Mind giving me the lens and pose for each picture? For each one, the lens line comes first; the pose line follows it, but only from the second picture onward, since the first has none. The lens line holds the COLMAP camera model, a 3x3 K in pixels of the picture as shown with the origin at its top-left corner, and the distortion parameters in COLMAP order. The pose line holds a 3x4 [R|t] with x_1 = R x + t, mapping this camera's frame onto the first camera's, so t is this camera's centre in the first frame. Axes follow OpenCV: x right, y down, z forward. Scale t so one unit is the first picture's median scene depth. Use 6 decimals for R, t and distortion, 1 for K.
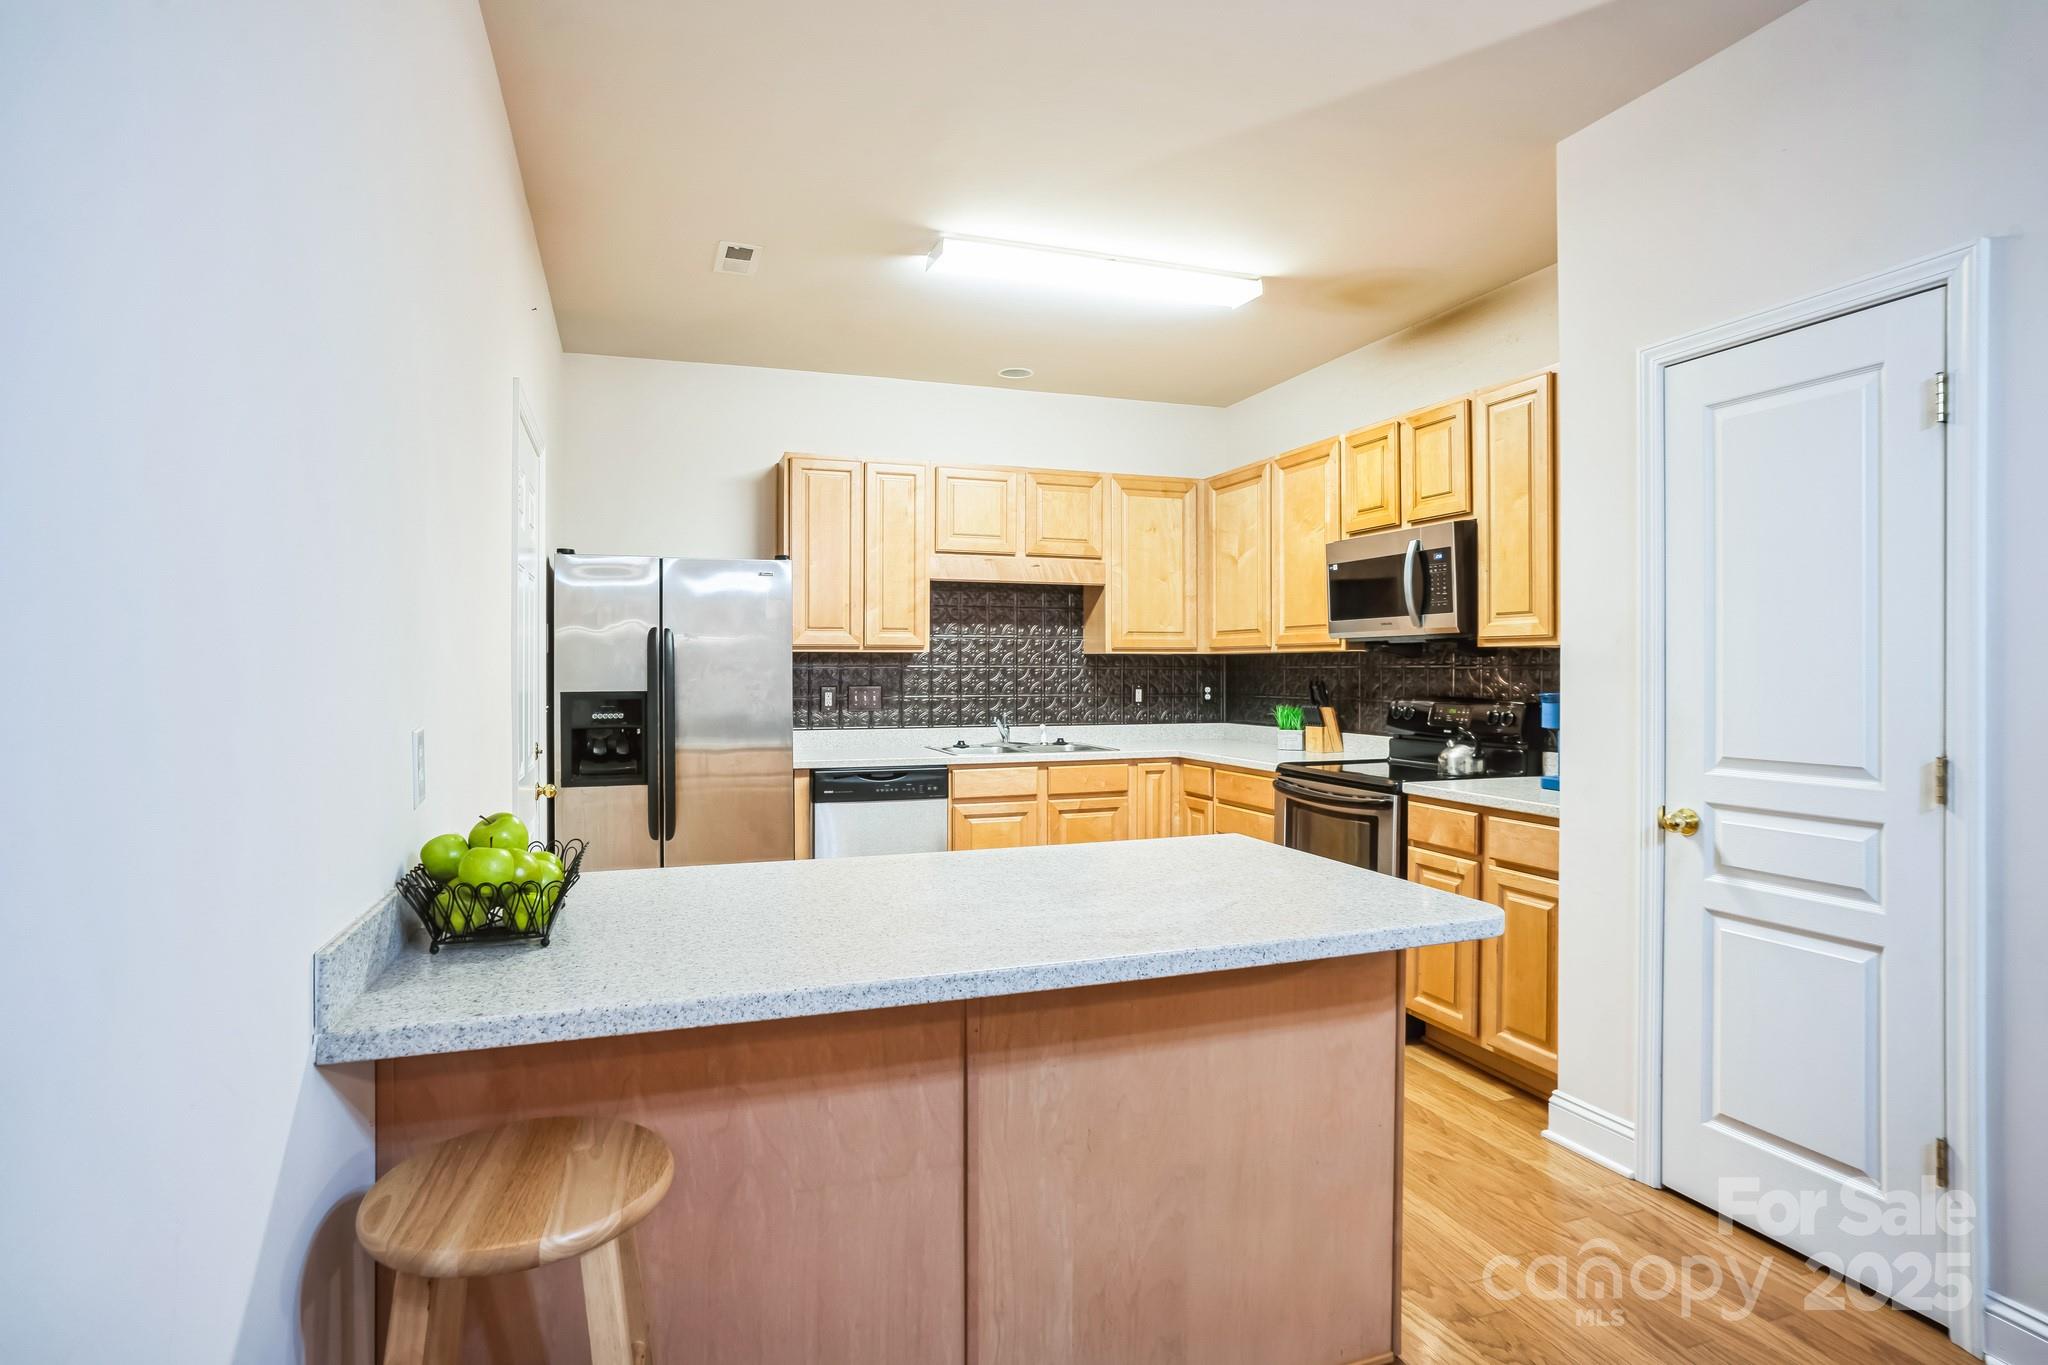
lens RADIAL K [[1089.7, 0, 1033.8], [0, 1089.7, 670.4], [0, 0, 1]] dist [-0.058292, 0.040377]
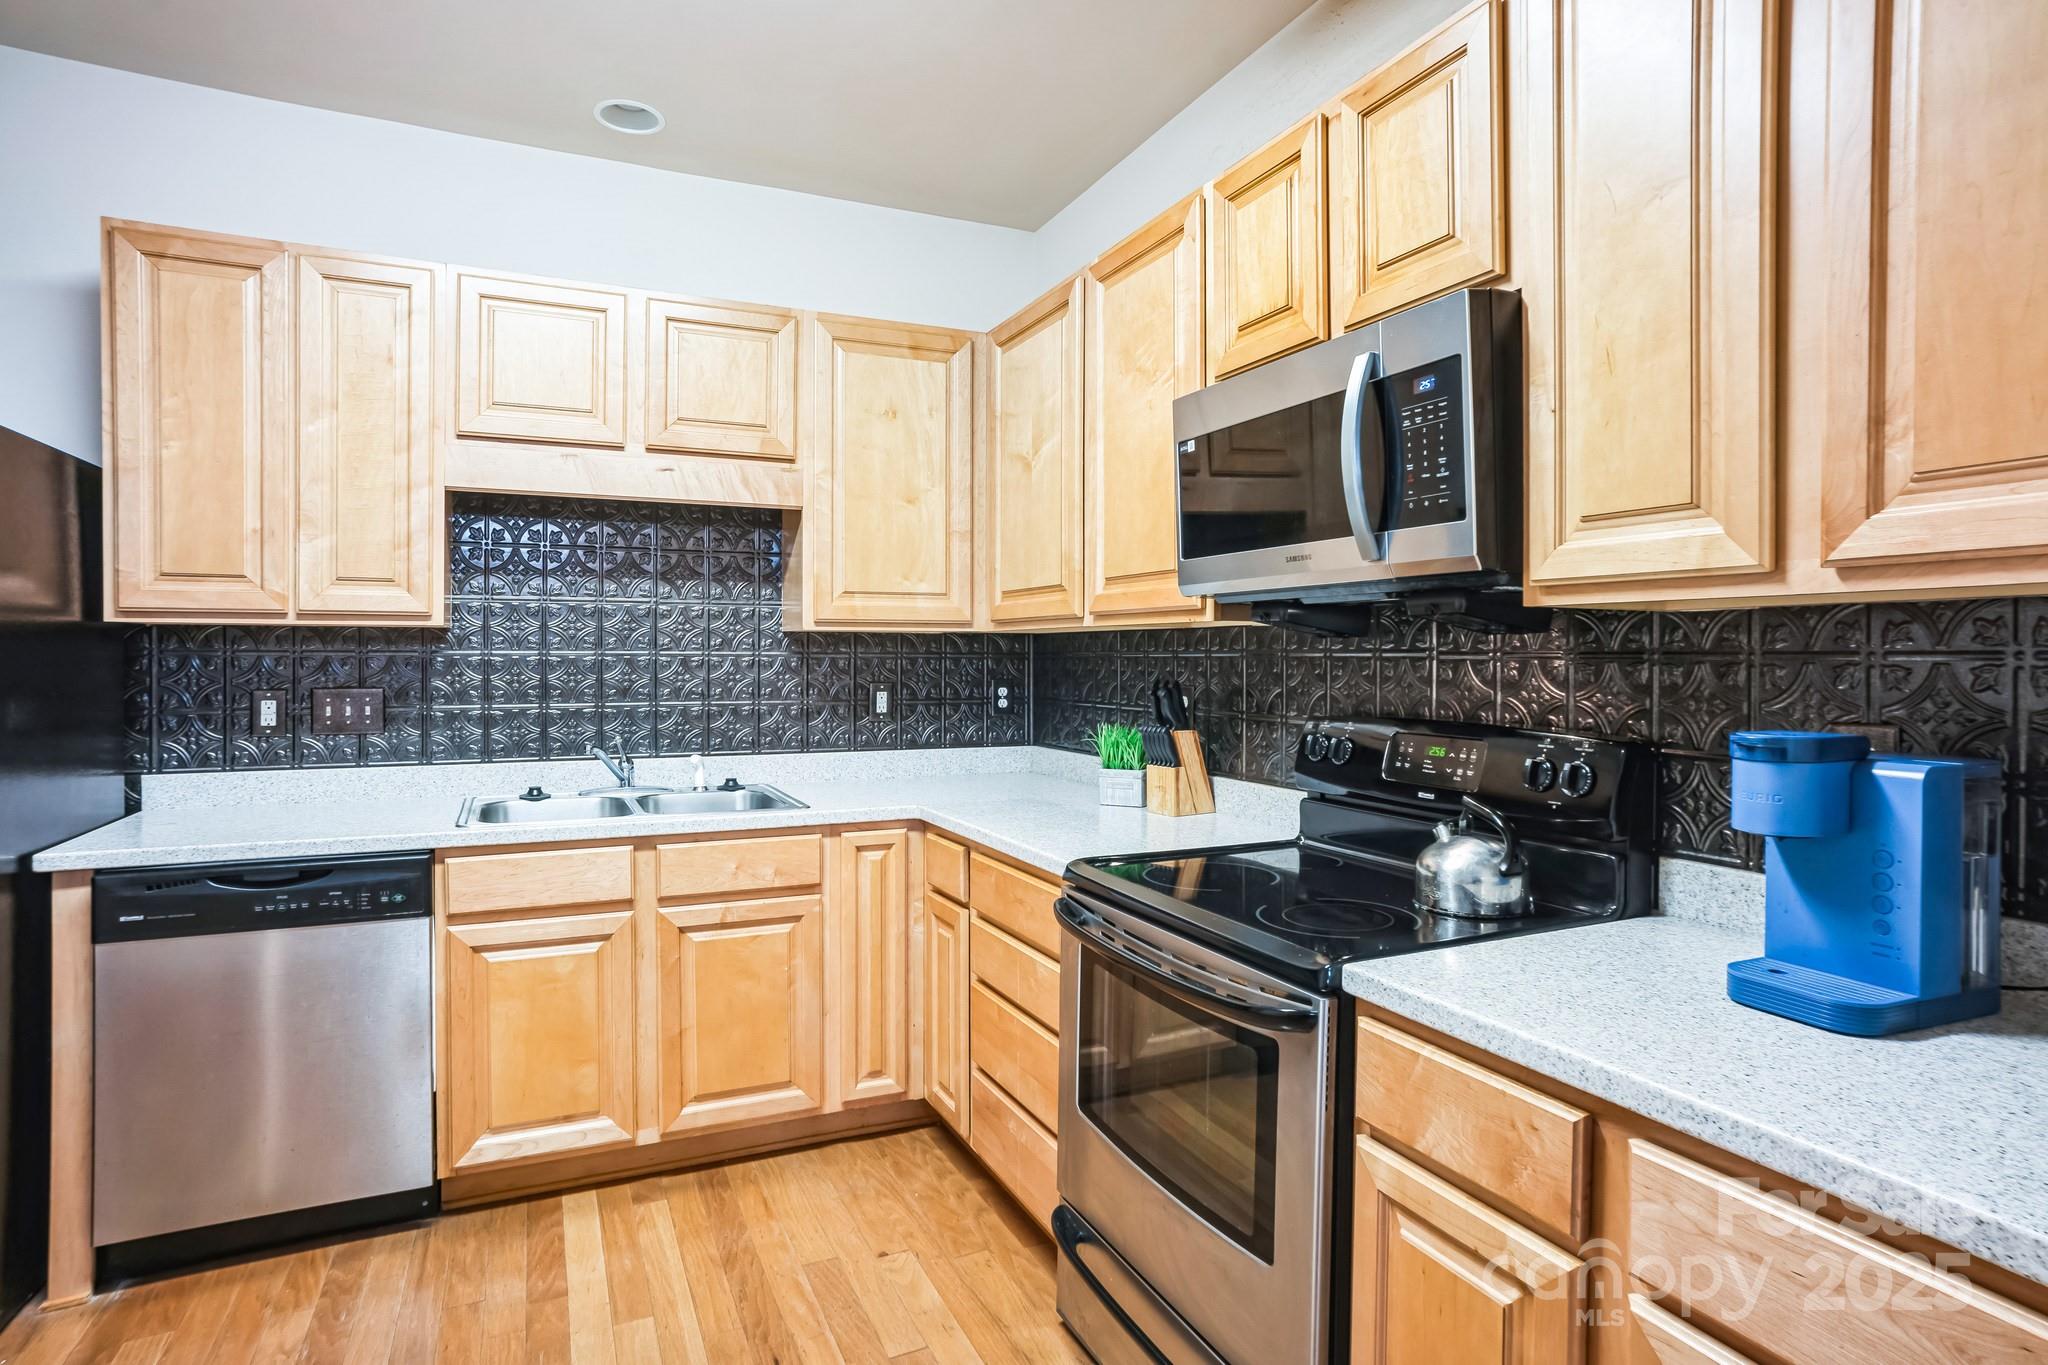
lens RADIAL K [[1089.7, 0, 1030.9], [0, 1089.7, 661.6], [0, 0, 1]] dist [-0.058292, 0.040377]
pose [[0.996390, 0.001792, 0.084873, 0.174917], [-0.002223, 0.999985, 0.004986, -0.002799], [-0.084863, -0.005157, 0.996379, 0.553603]]
